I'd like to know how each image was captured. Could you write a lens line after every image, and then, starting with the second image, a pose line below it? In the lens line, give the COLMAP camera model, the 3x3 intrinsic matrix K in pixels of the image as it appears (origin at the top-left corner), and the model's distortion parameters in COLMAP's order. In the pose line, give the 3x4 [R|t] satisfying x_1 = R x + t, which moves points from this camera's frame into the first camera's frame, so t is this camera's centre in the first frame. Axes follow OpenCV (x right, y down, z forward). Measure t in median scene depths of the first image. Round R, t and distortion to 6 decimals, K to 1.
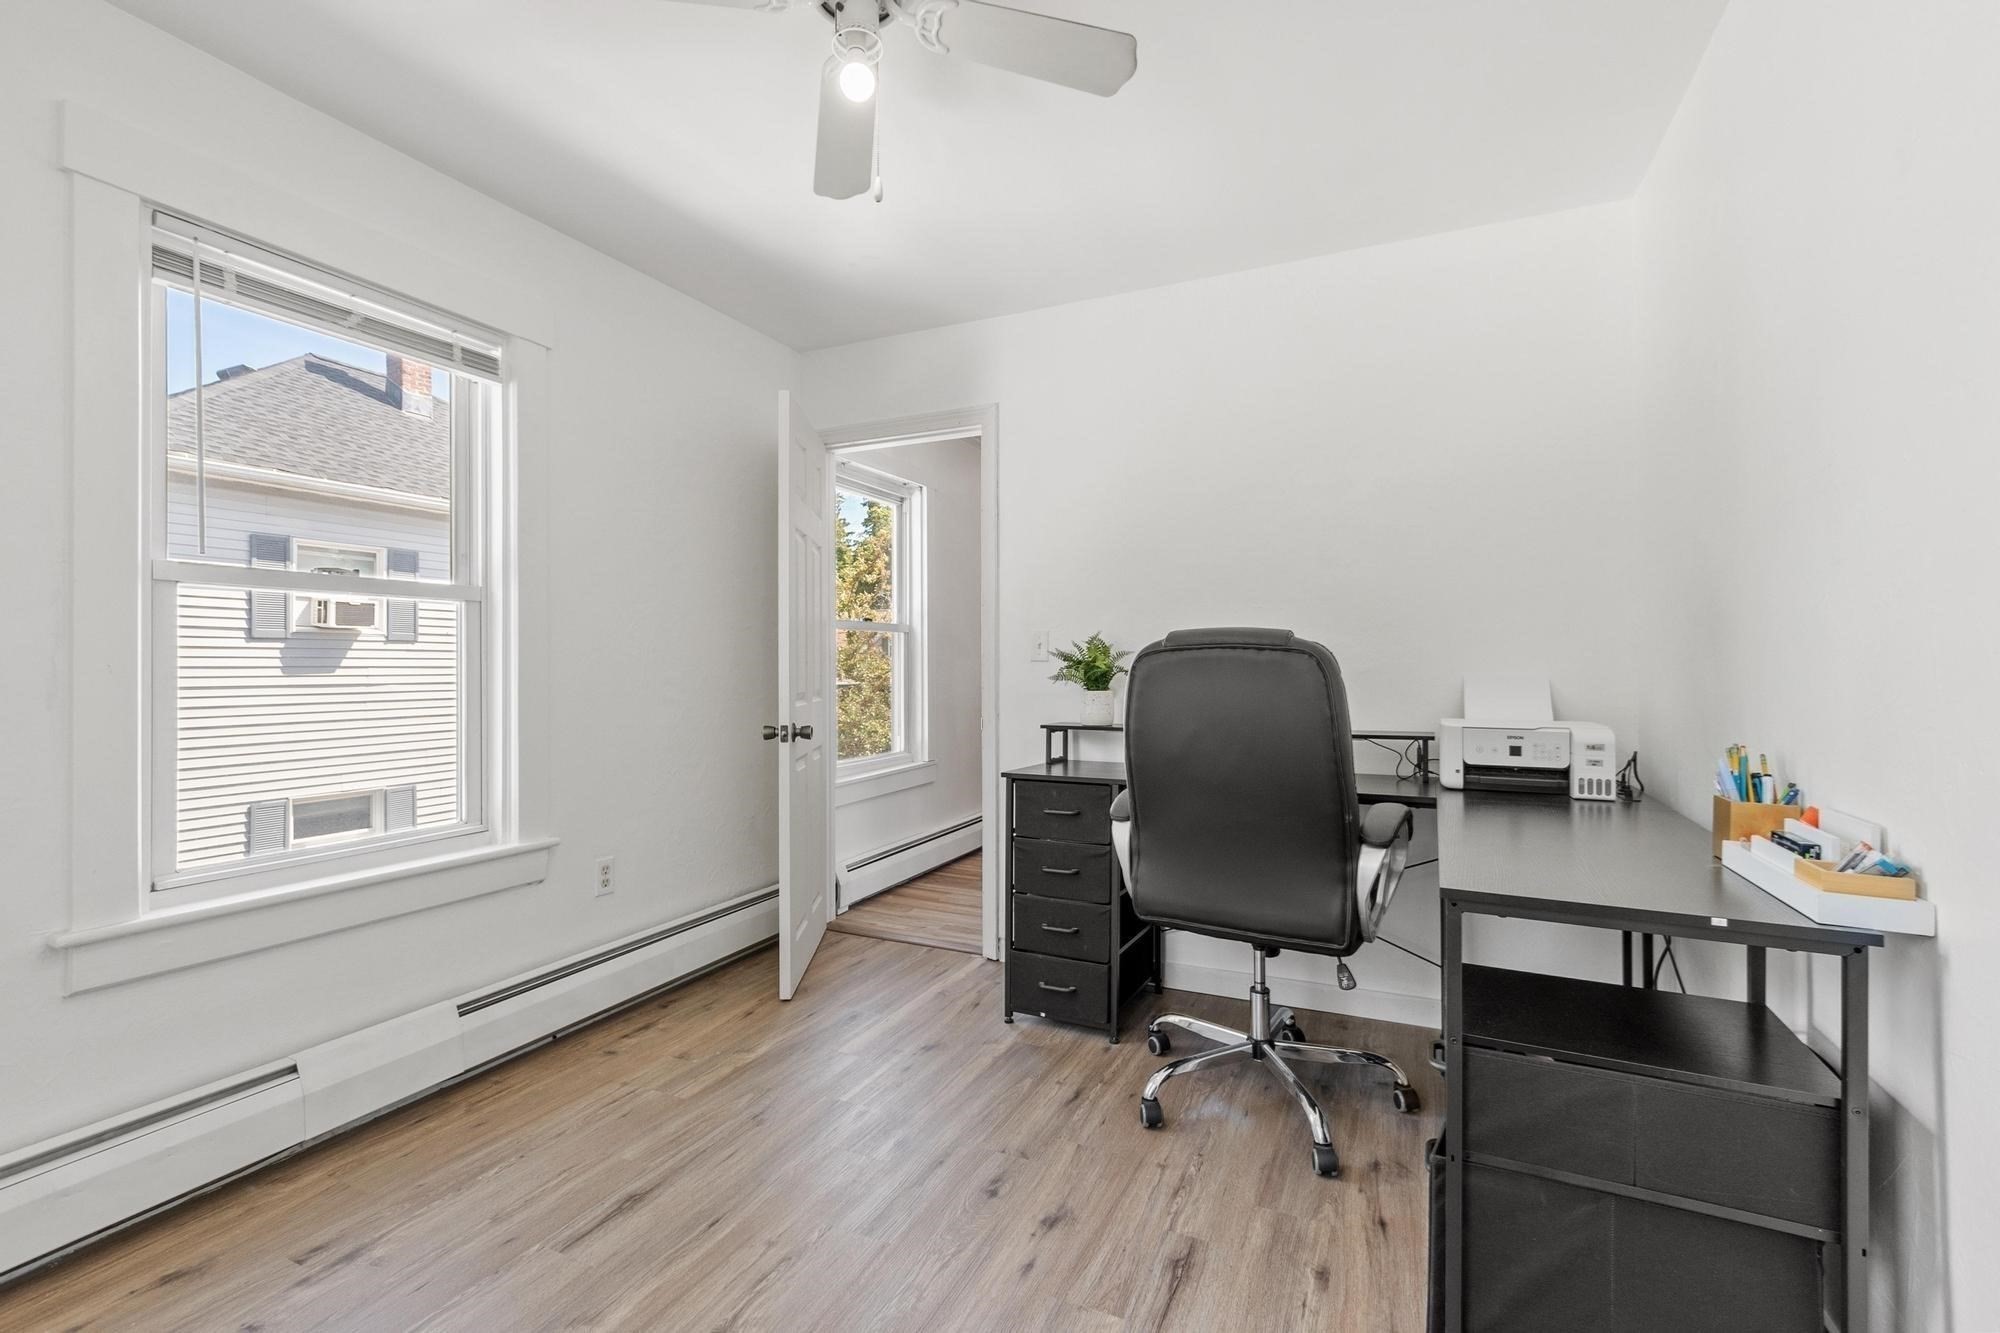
lens RADIAL K [[879.2, 0, 989.7], [0, 879.2, 661.2], [0, 0, 1]] dist [0.001517, -0.000296]
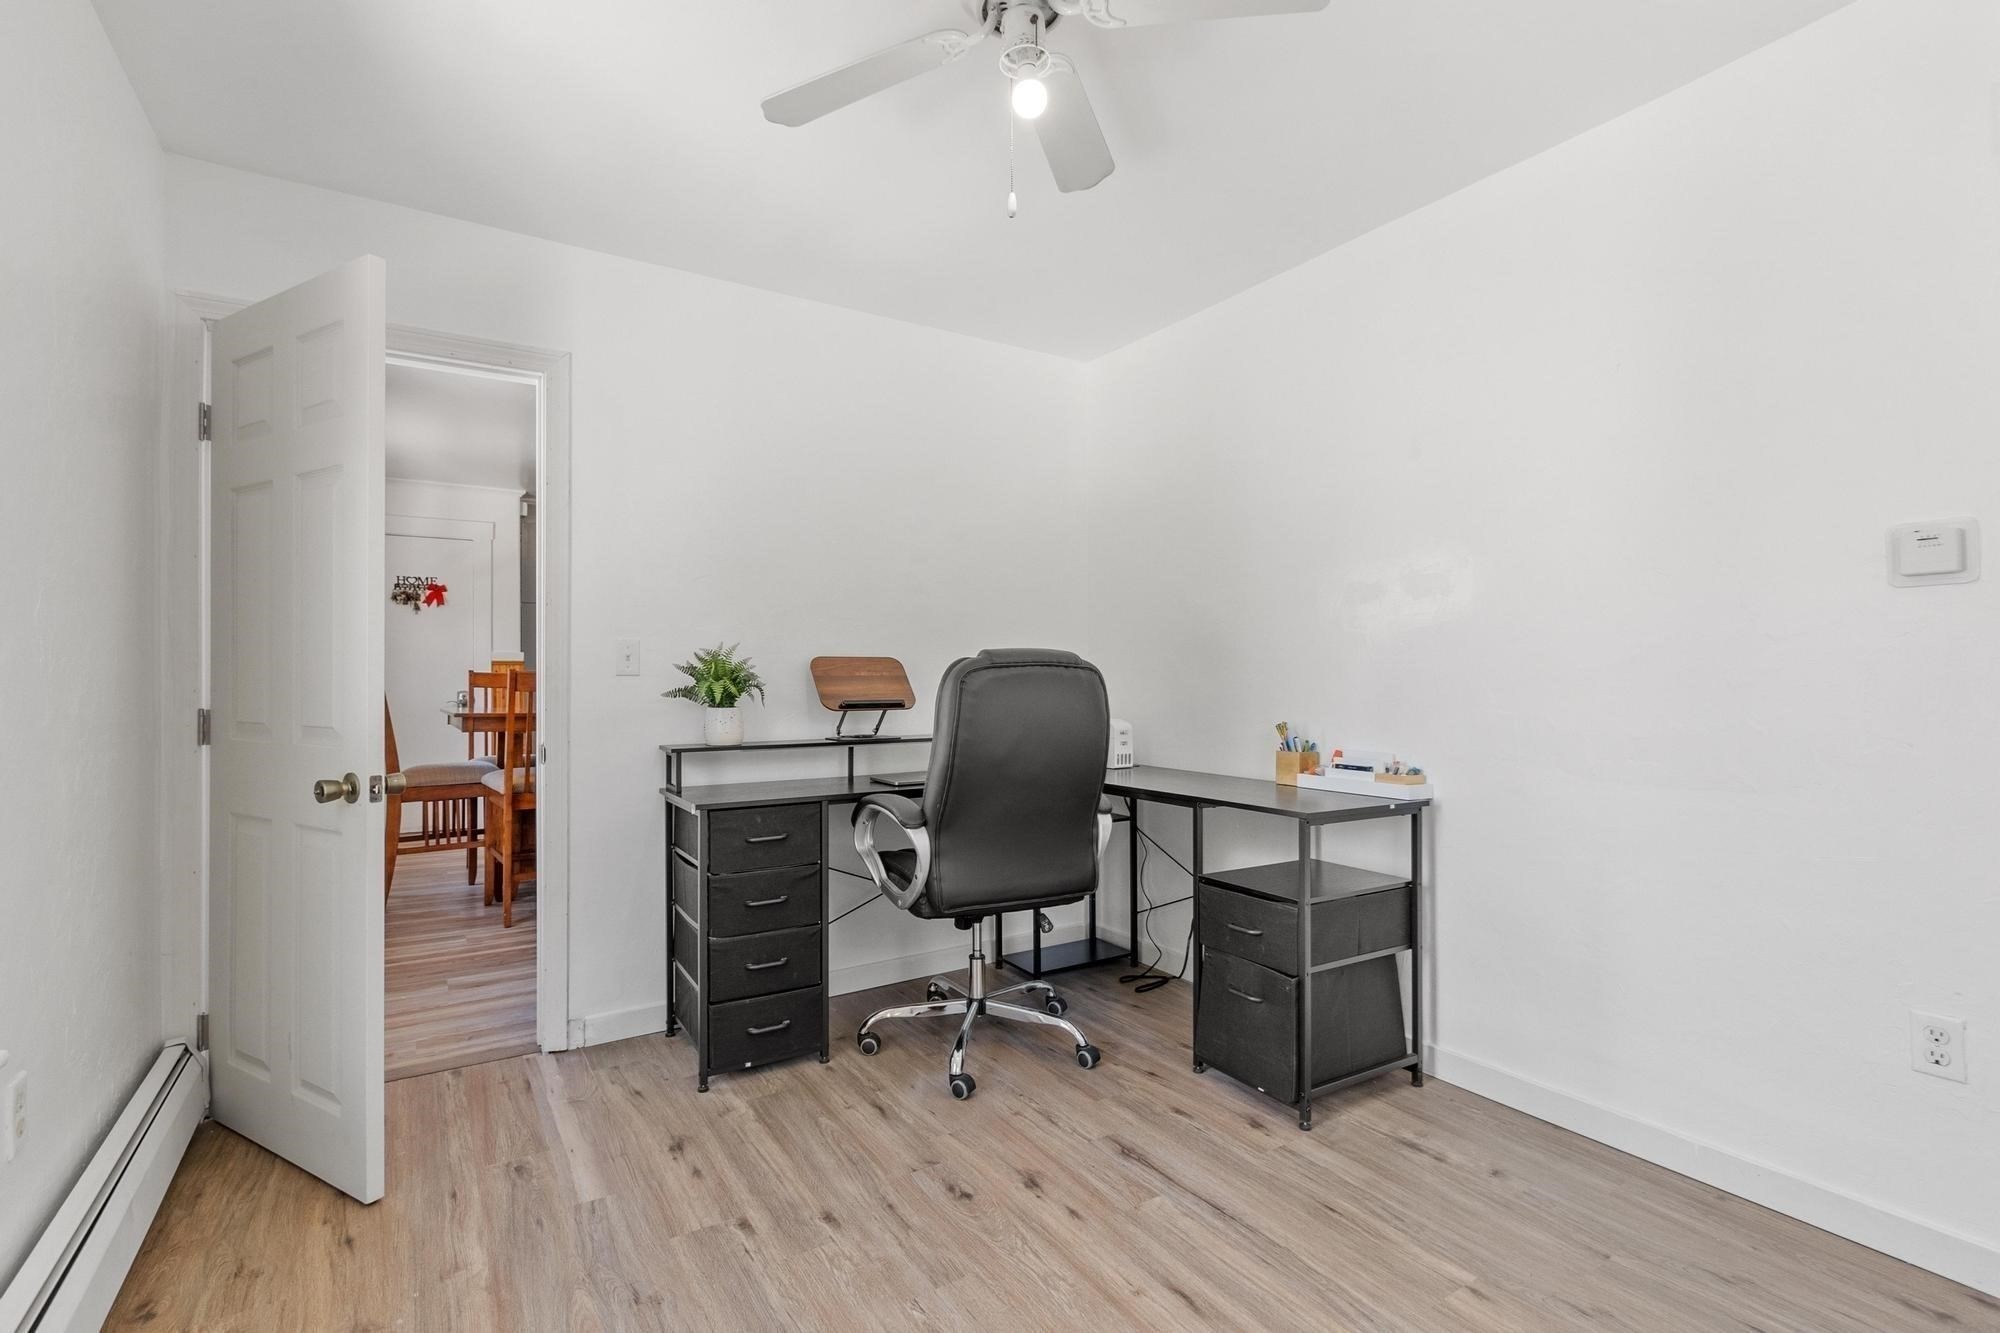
lens RADIAL K [[923.4, 0, 996.5], [0, 923.4, 674.4], [0, 0, 1]] dist [-0.000362, -0.000079]
pose [[0.530332, 0.000508, 0.847790, -0.790725], [-0.001008, 0.999999, 0.000031, -0.002688], [-0.847789, -0.000871, 0.530332, 0.354845]]
